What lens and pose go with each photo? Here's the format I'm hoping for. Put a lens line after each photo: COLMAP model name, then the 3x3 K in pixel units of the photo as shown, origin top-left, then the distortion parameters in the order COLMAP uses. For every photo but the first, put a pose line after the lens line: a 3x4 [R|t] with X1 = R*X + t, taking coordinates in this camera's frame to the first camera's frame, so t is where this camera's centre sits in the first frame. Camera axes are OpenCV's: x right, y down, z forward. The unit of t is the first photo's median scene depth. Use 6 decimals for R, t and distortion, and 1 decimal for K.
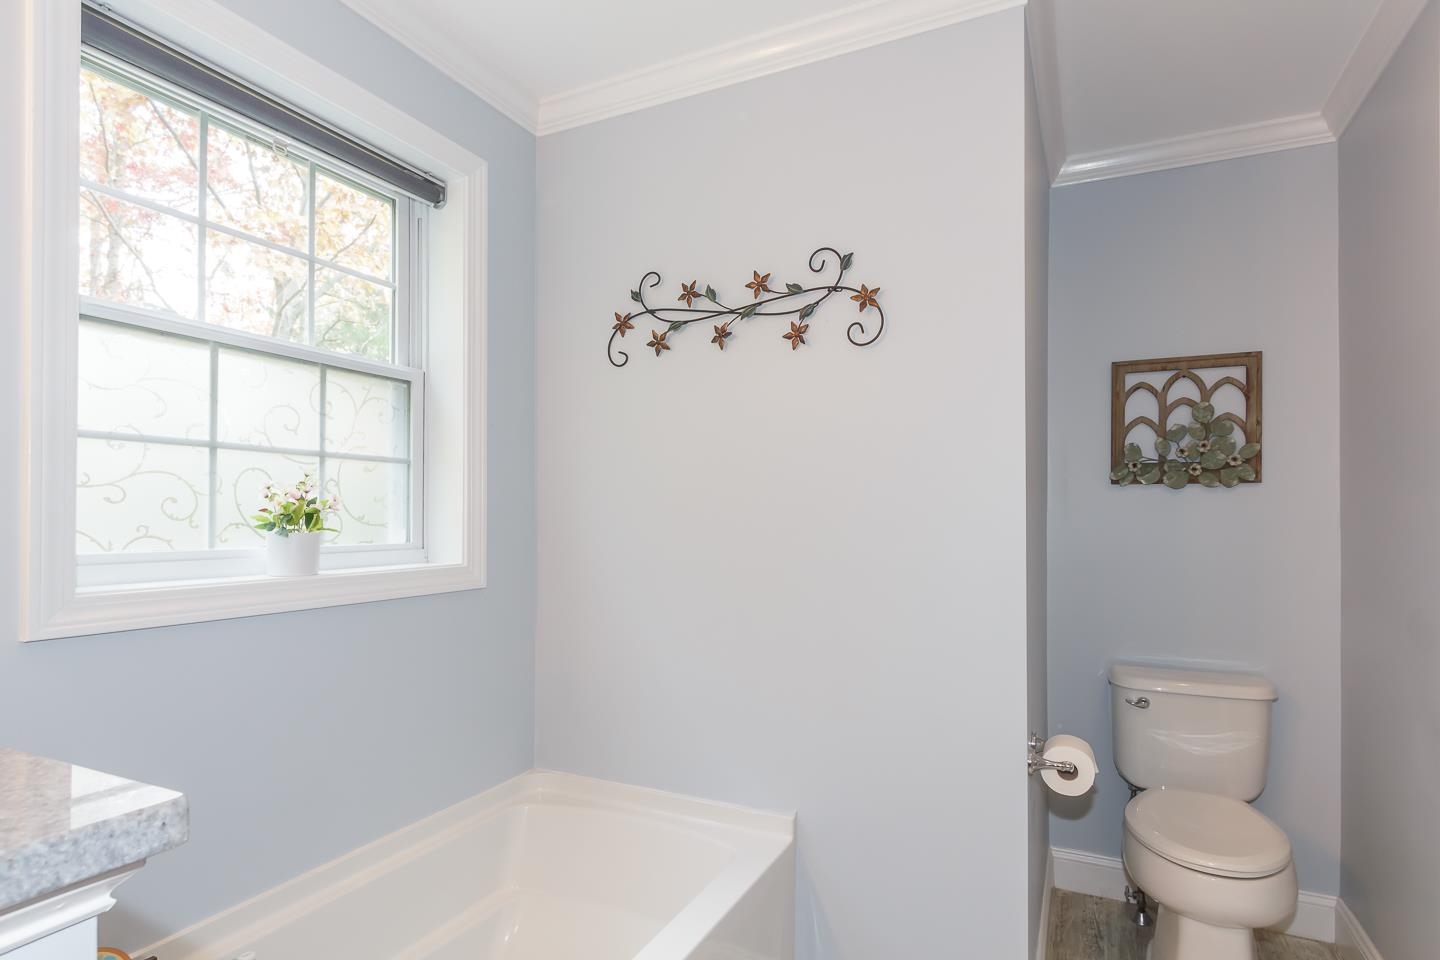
lens RADIAL K [[758.4, 0, 684.2], [0, 758.4, 503.8], [0, 0, 1]] dist [-0.004606, 0.002115]
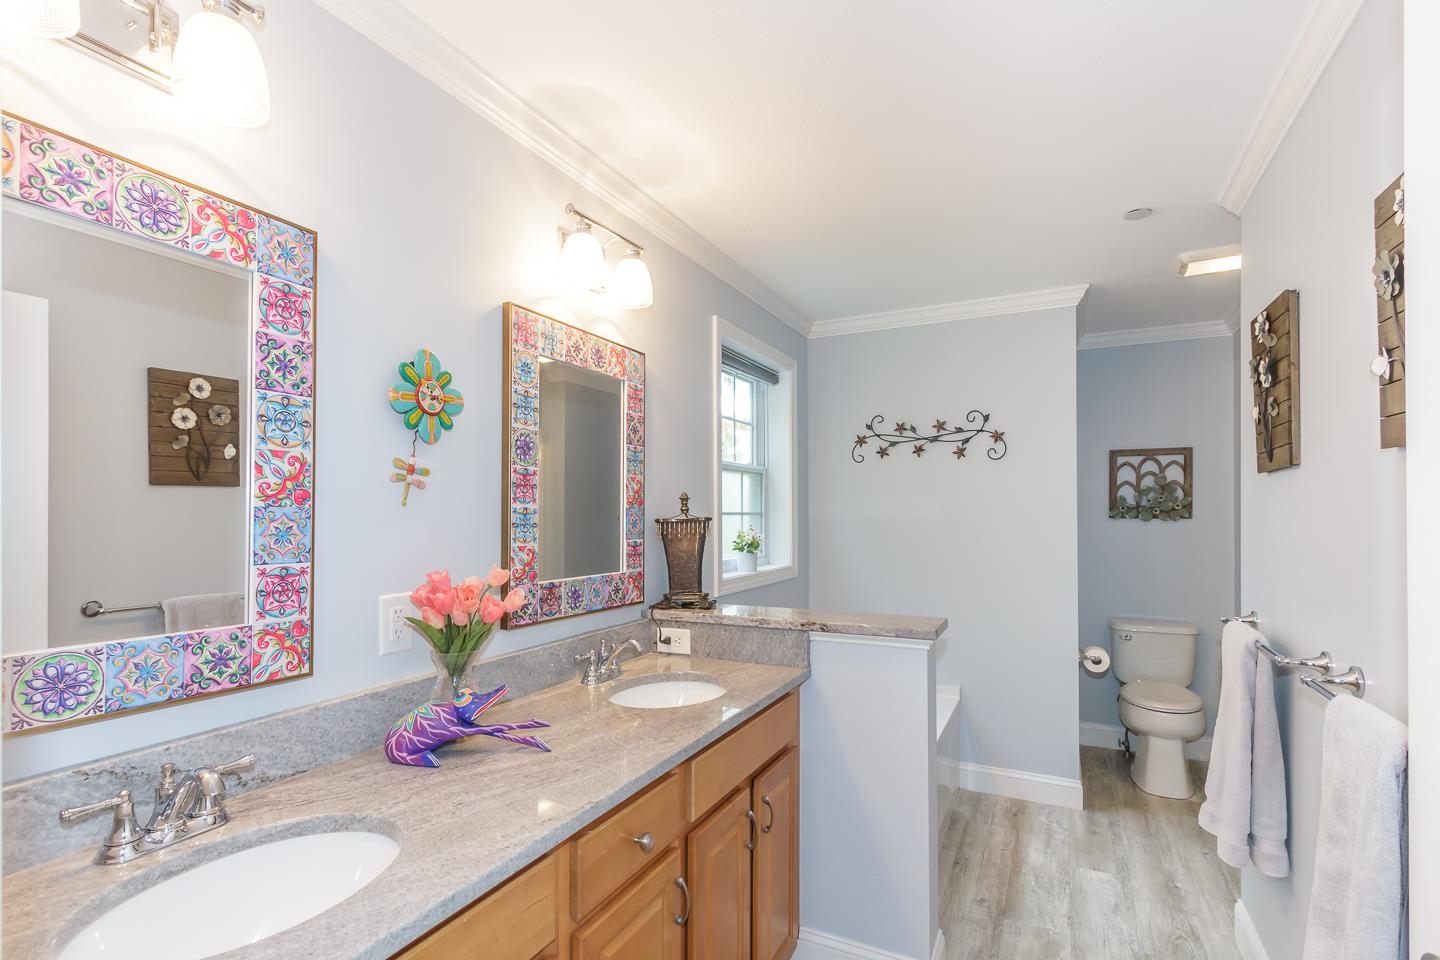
lens RADIAL K [[684.2, 0, 695.5], [0, 684.2, 506.6], [0, 0, 1]] dist [0.003047, -0.000409]
pose [[0.999991, -0.004128, 0.000524, -0.446410], [0.004126, 0.999983, 0.004165, -0.068425], [-0.000541, -0.004163, 0.999991, -0.665250]]
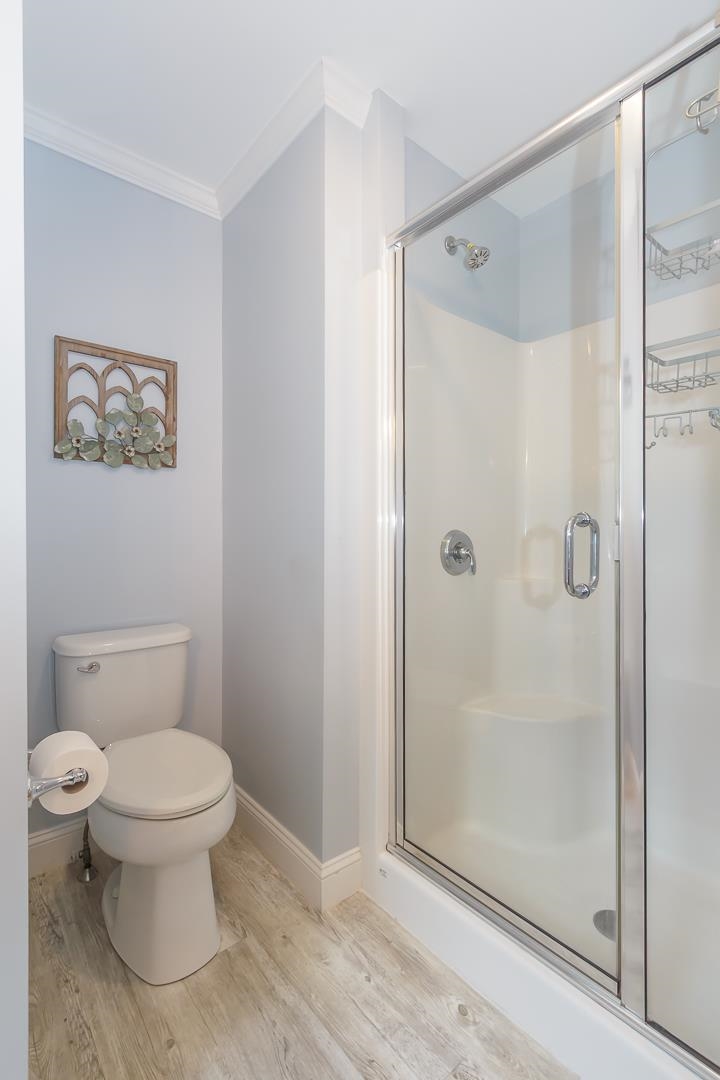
lens RADIAL K [[513.2, 0, 363.3], [0, 513.2, 536.4], [0, 0, 1]] dist [0.003047, -0.000409]
pose [[0.385282, -0.010956, 0.922734, 0.100439], [-0.014285, 0.999739, 0.017834, 0.064145], [-0.922688, -0.020052, 0.385025, 0.384450]]
